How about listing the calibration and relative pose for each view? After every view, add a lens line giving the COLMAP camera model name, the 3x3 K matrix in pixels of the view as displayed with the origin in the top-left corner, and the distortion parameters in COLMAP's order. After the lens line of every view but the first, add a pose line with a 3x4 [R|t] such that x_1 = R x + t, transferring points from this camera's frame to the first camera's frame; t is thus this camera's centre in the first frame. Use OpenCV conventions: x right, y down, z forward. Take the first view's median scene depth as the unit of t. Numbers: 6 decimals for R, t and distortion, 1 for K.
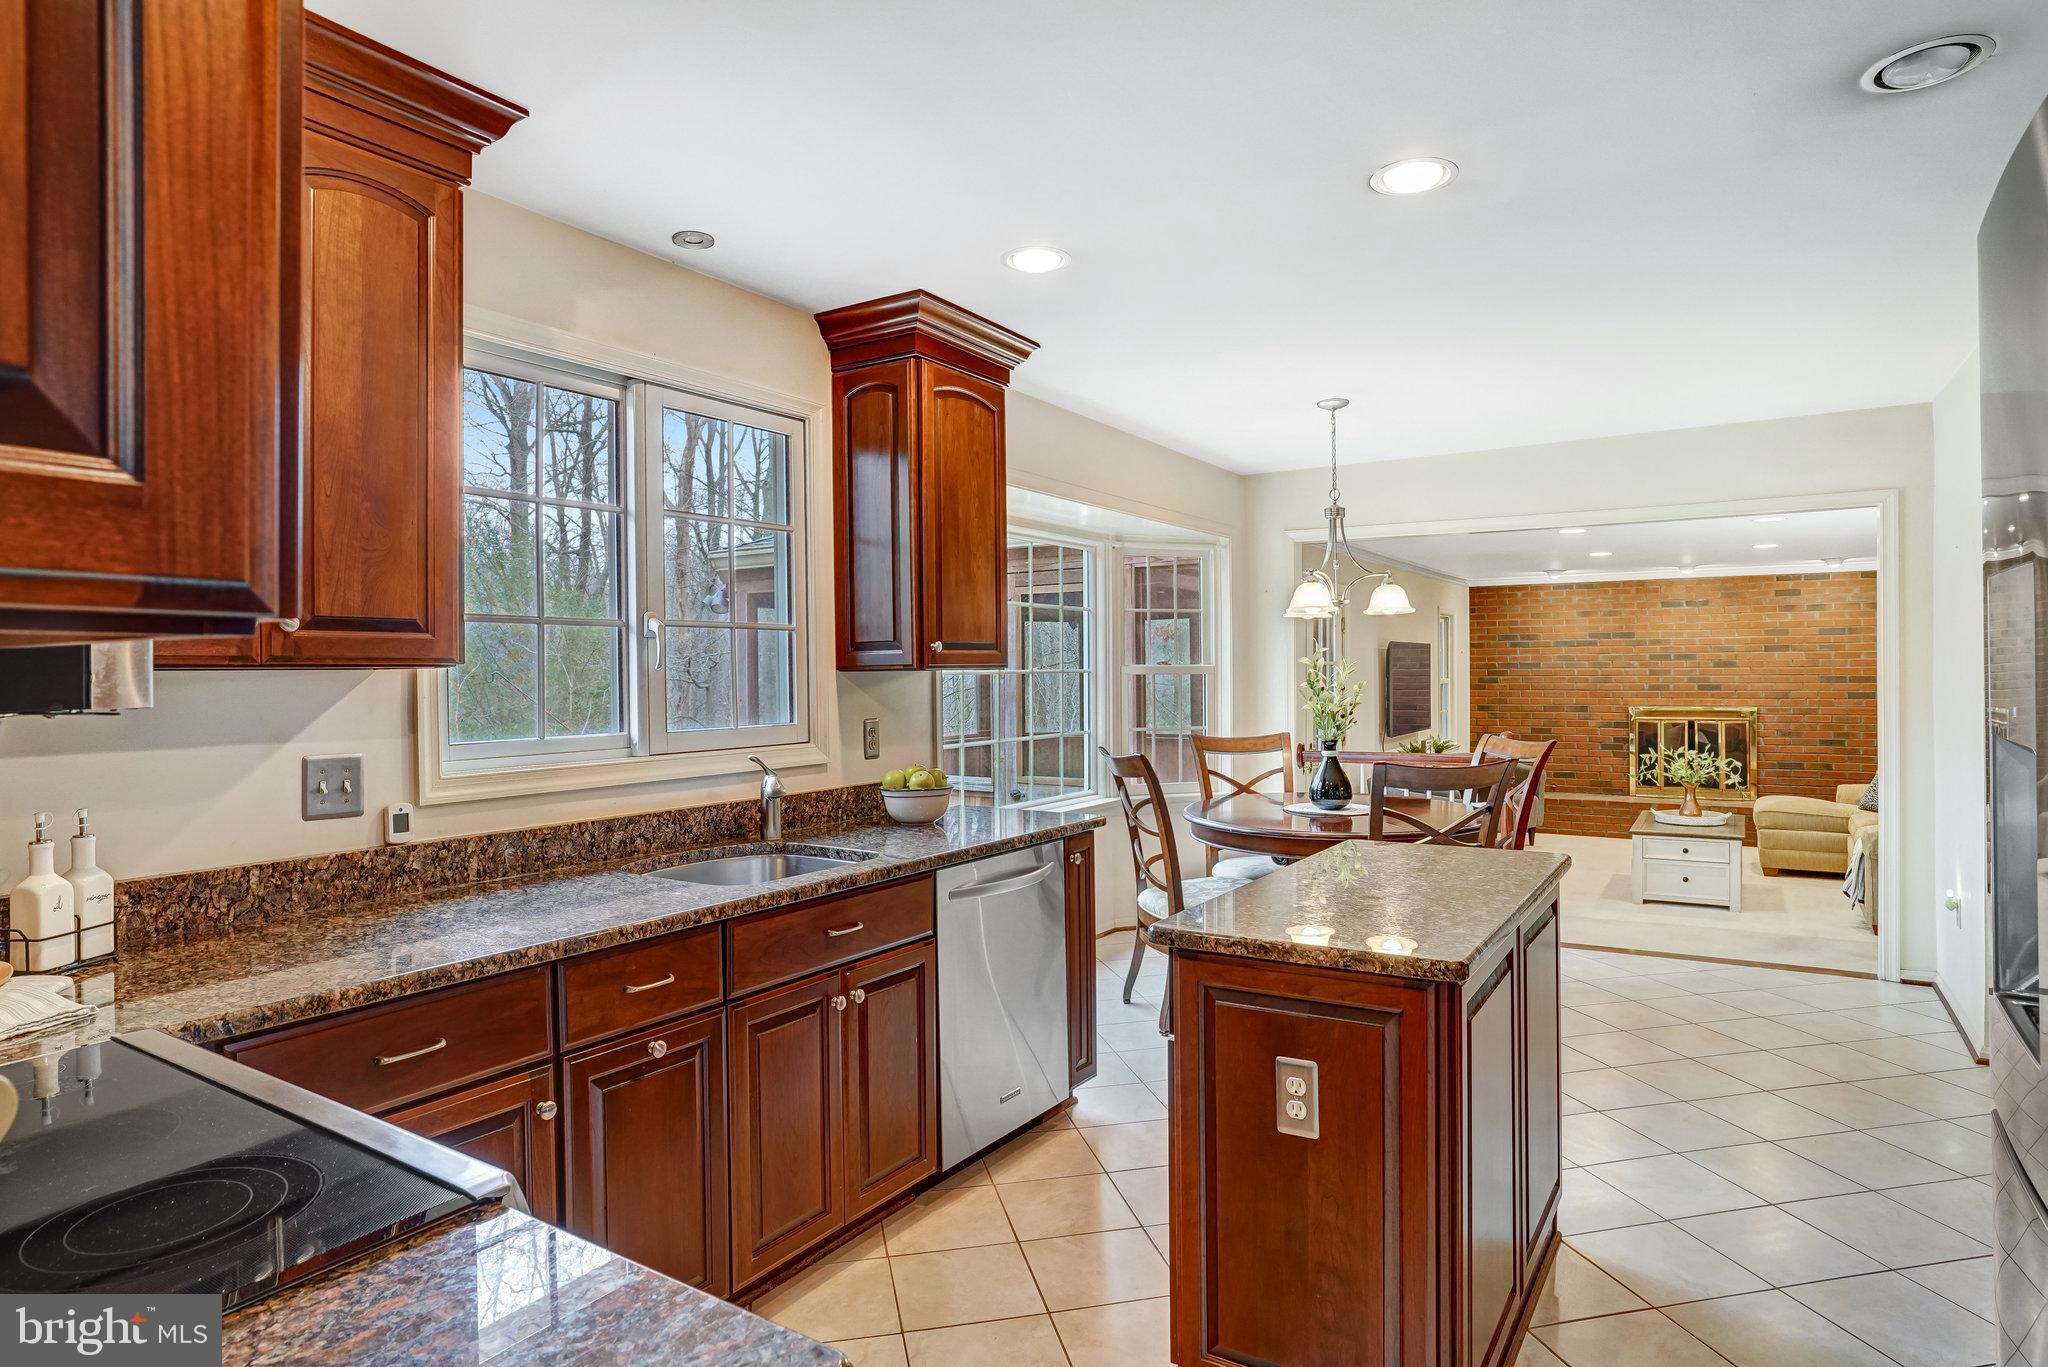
lens RADIAL K [[1109.9, 0, 1033.2], [0, 1109.9, 687.2], [0, 0, 1]] dist [-0.037499, 0.021319]
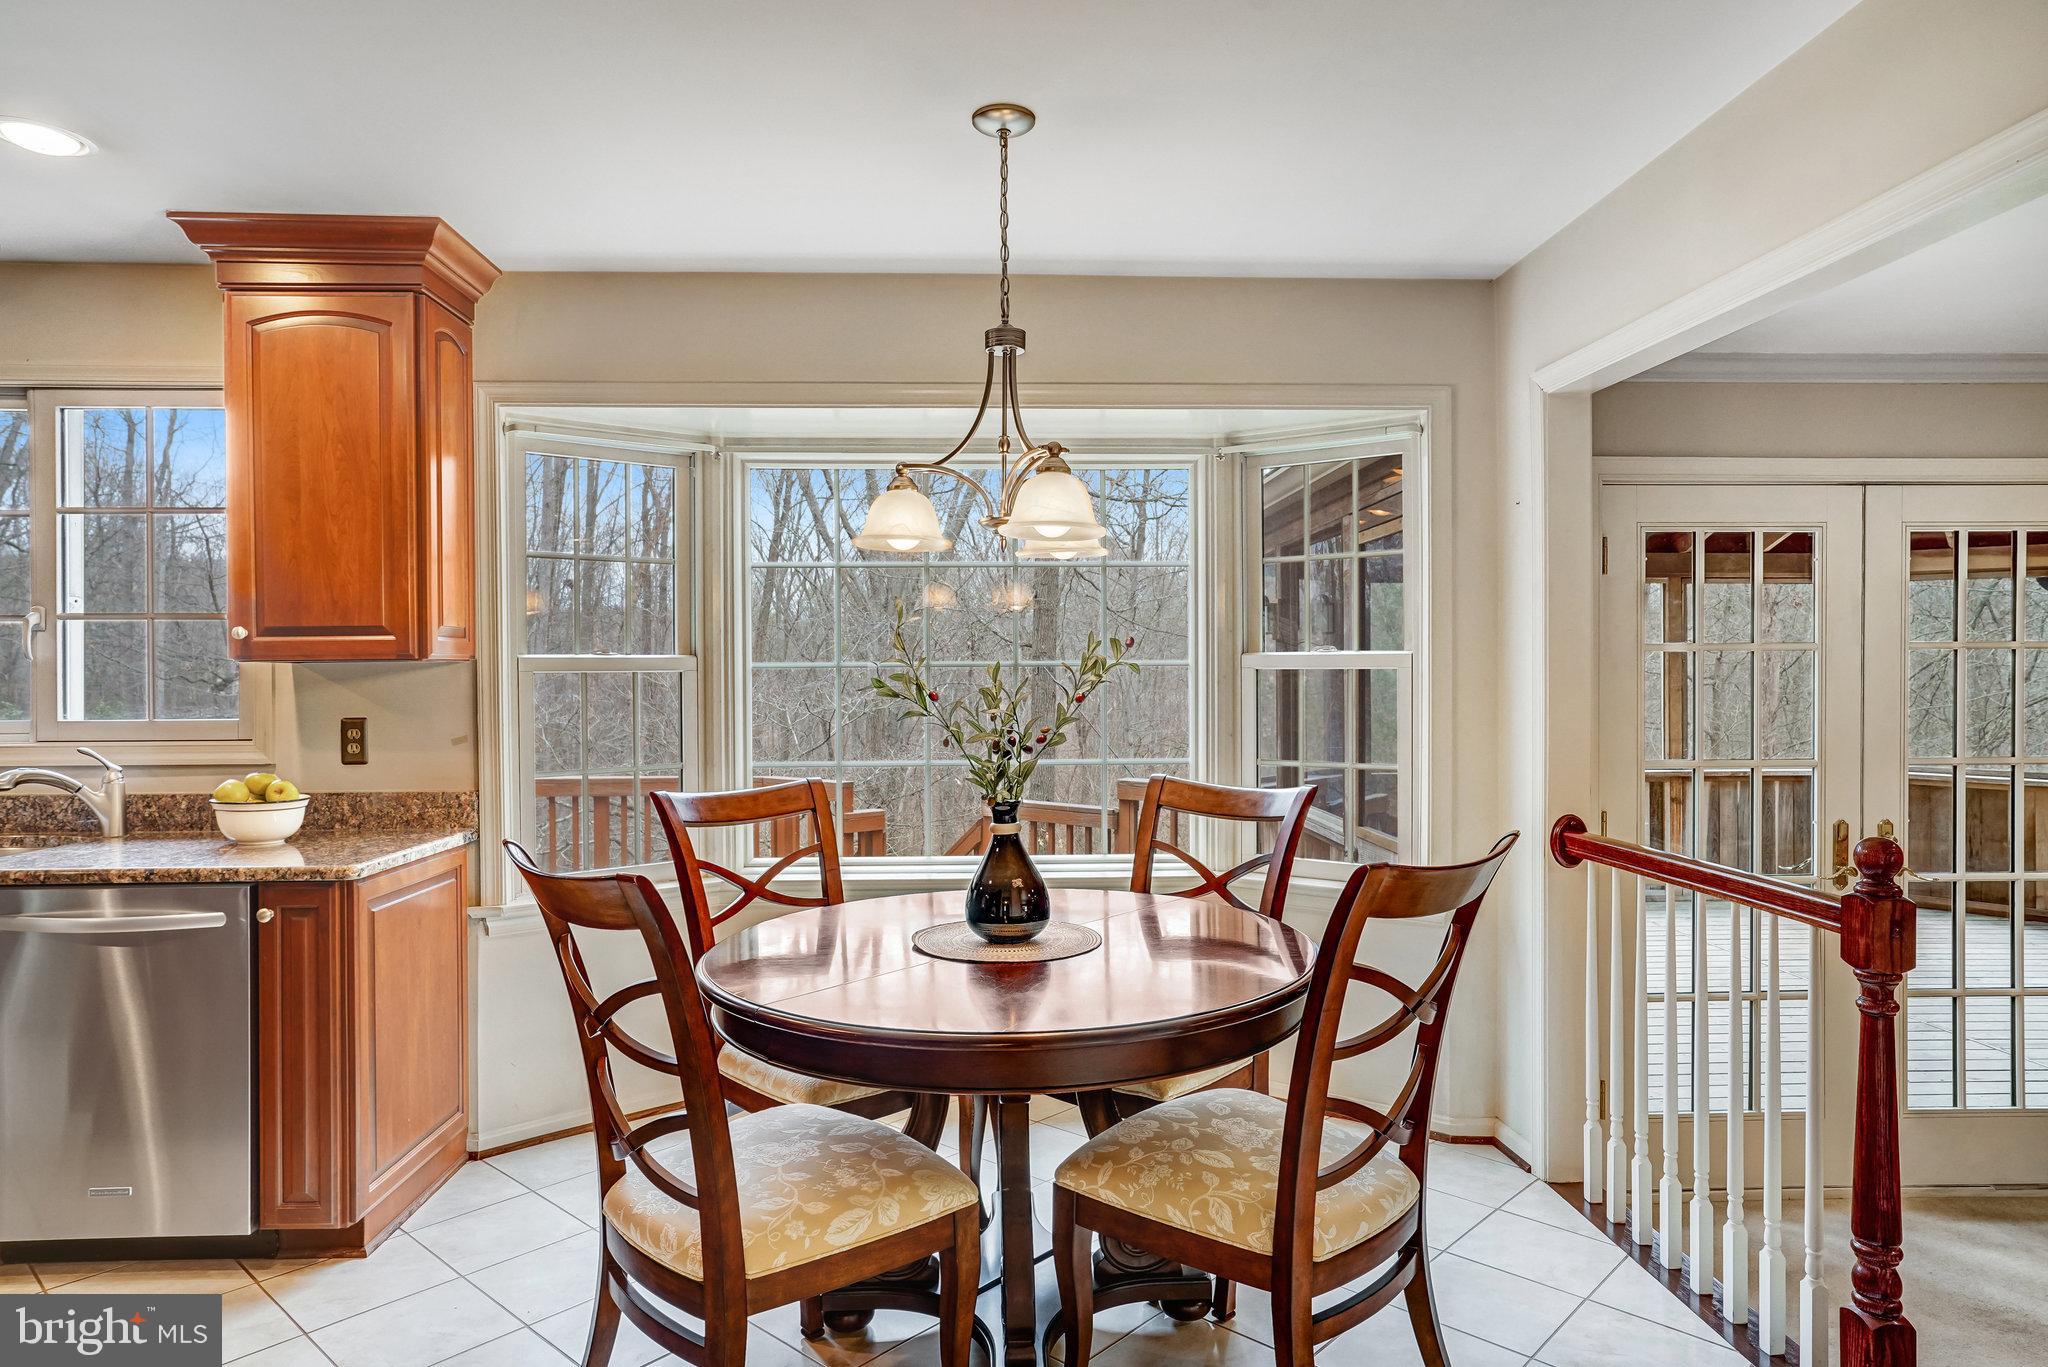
lens RADIAL K [[1175.0, 0, 1032.0], [0, 1175.0, 681.8], [0, 0, 1]] dist [0.004552, 0.001331]
pose [[0.564619, 0.005548, -0.825333, 1.192856], [-0.010565, 0.999944, -0.000506, -0.005118], [0.825284, 0.009005, 0.564646, 1.222040]]
